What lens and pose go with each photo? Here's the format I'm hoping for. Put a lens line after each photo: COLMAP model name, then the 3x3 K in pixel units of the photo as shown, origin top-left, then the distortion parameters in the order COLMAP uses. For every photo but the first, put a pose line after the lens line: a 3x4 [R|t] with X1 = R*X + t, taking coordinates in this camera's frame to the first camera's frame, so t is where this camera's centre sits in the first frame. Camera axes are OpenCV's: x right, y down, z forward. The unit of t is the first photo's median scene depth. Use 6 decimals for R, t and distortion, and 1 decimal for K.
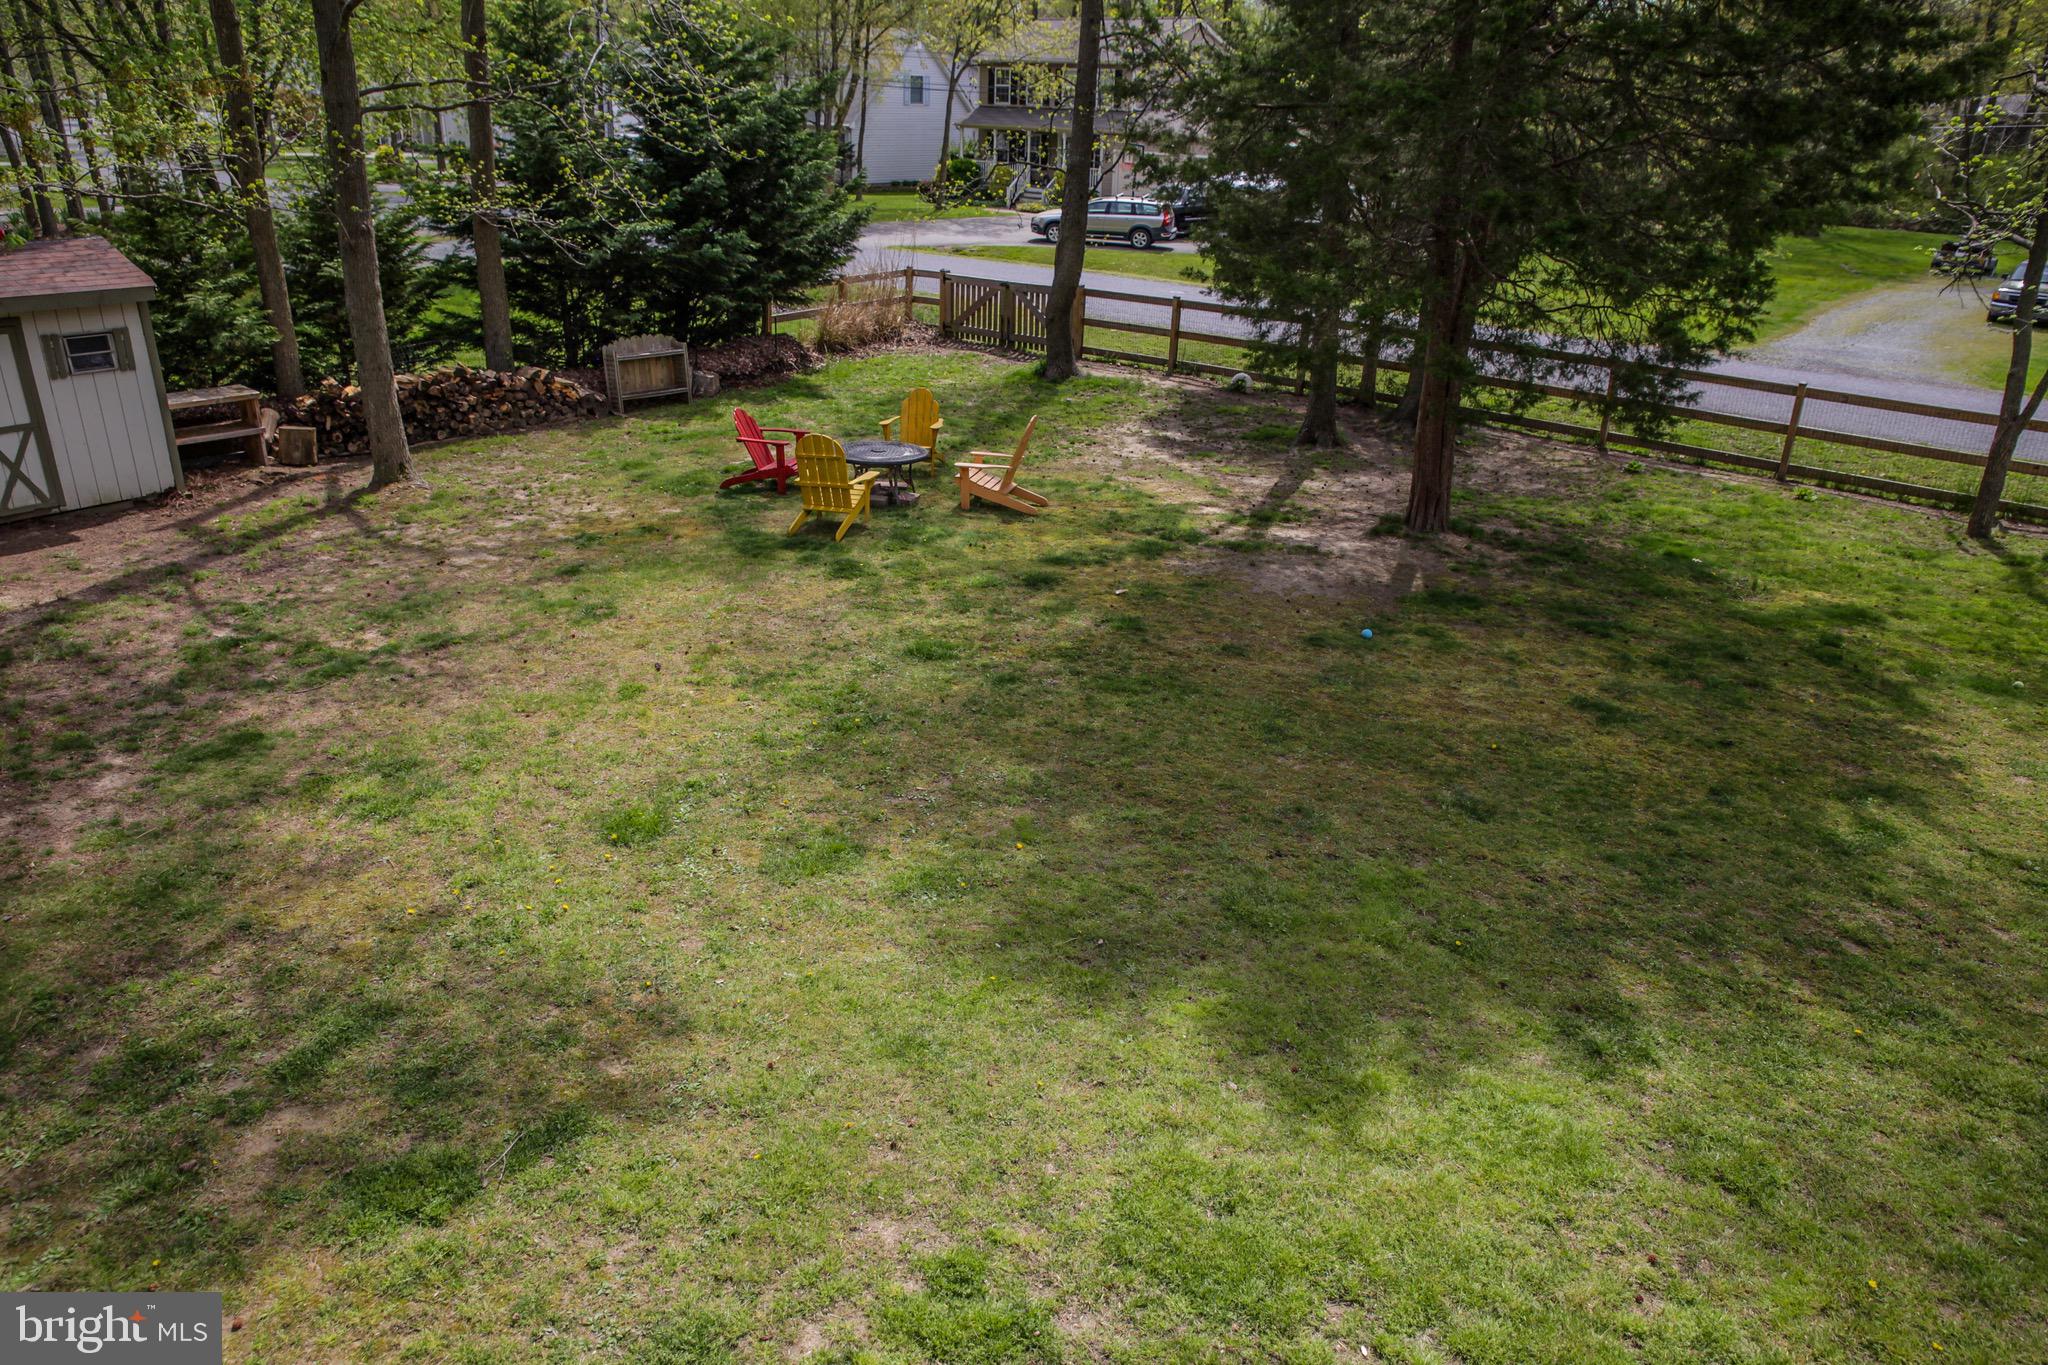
lens RADIAL K [[1383.4, 0, 1019.5], [0, 1383.4, 684.5], [0, 0, 1]] dist [-0.125683, 0.089716]
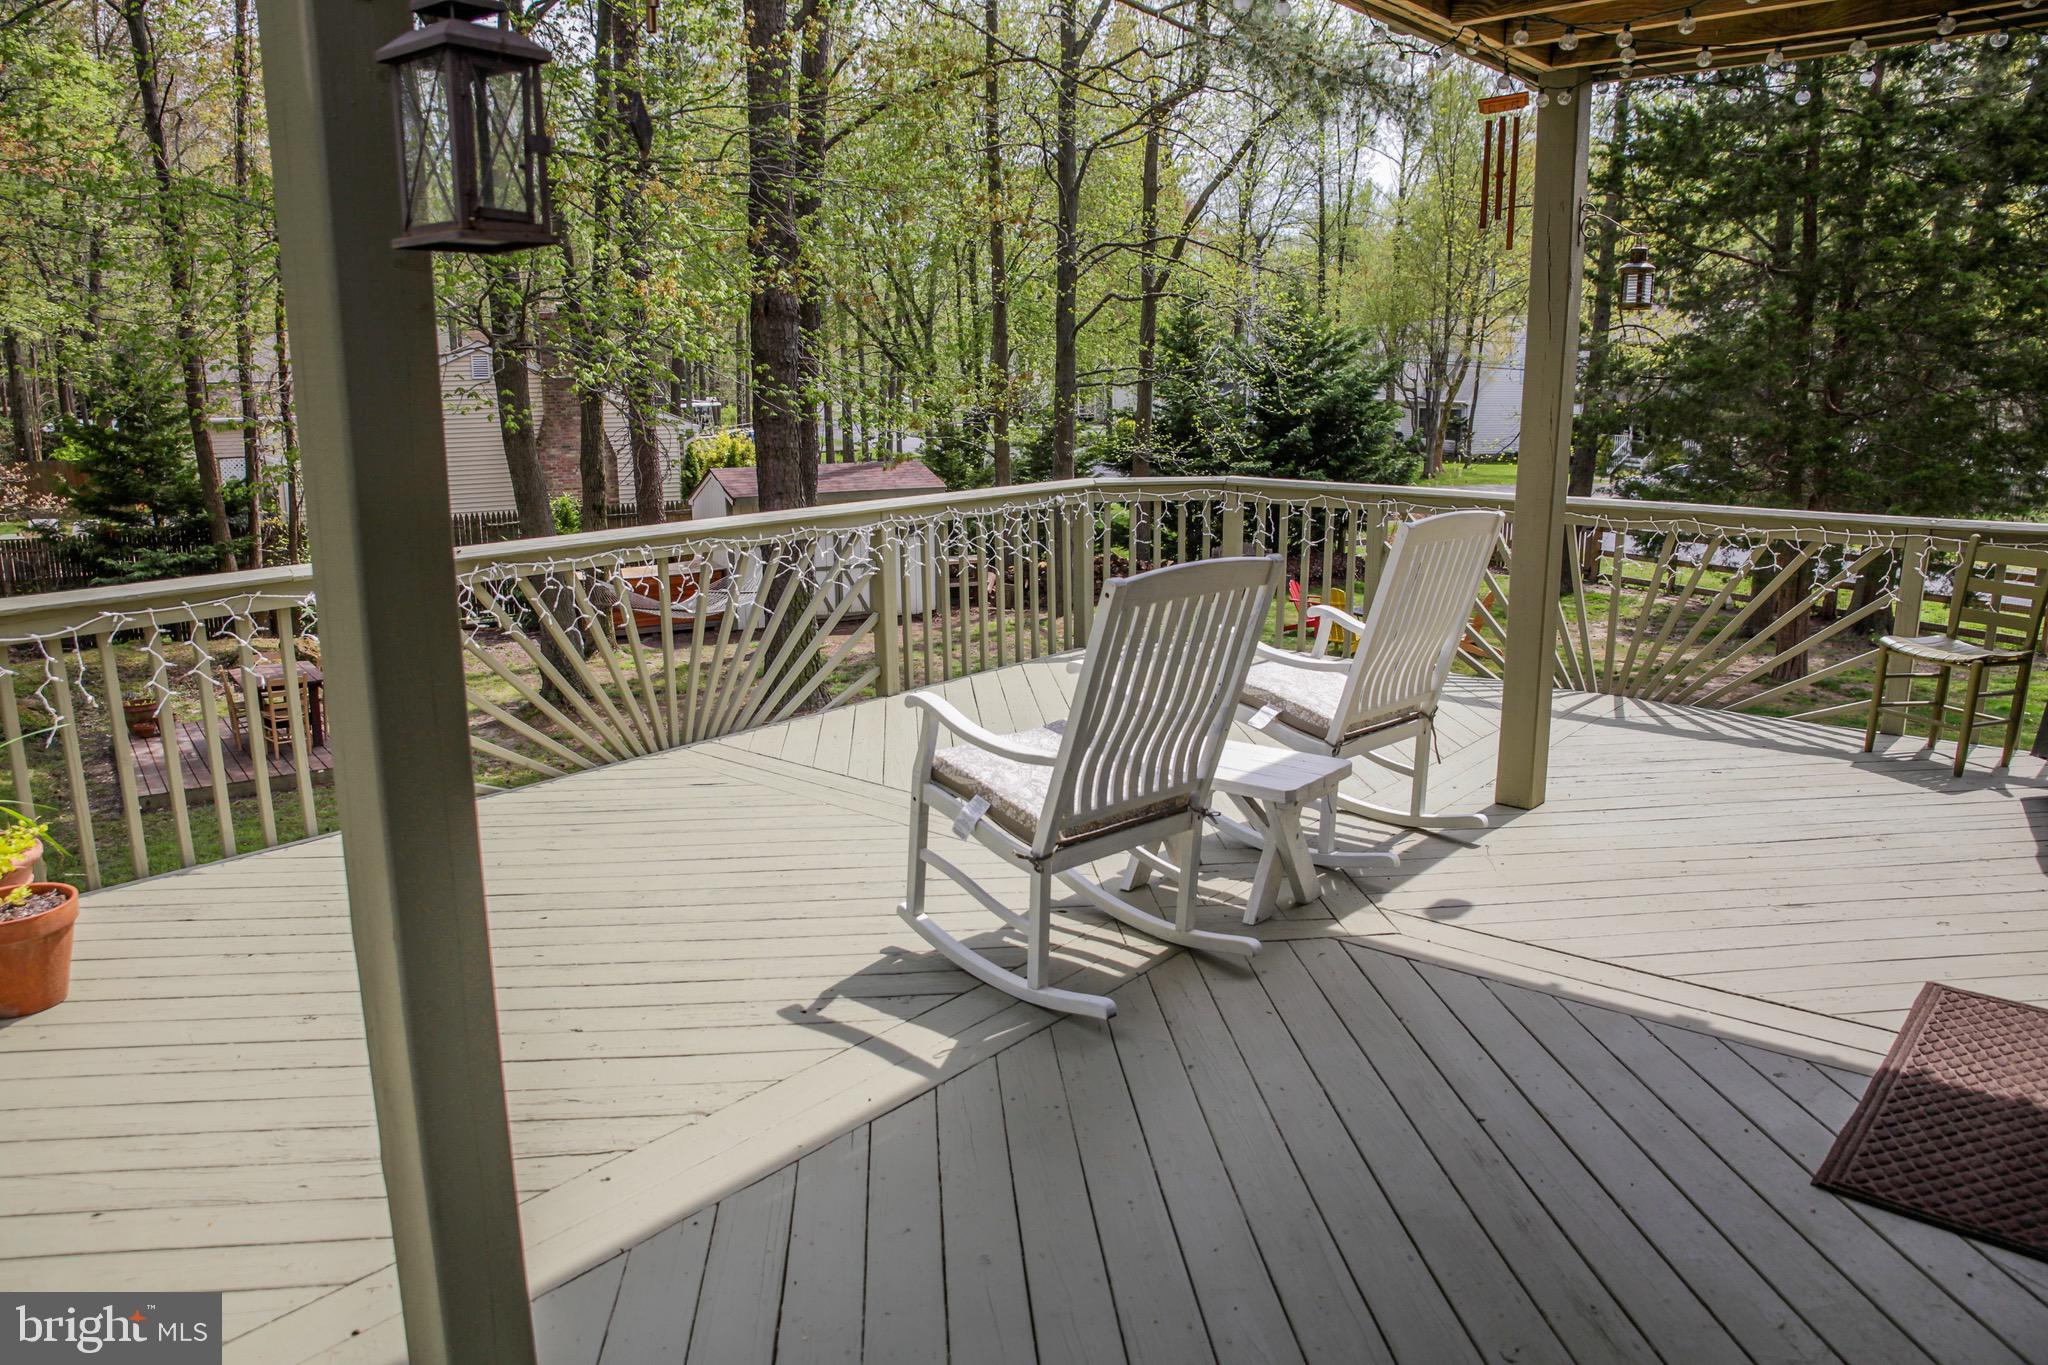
lens RADIAL K [[1383.4, 0, 1019.5], [0, 1383.4, 684.5], [0, 0, 1]] dist [-0.125683, 0.089716]
pose [[0.902962, 0.060586, -0.425427, 0.247875], [-0.140362, 0.977293, -0.158737, 0.277775], [0.406150, 0.203047, 0.890963, -0.620820]]
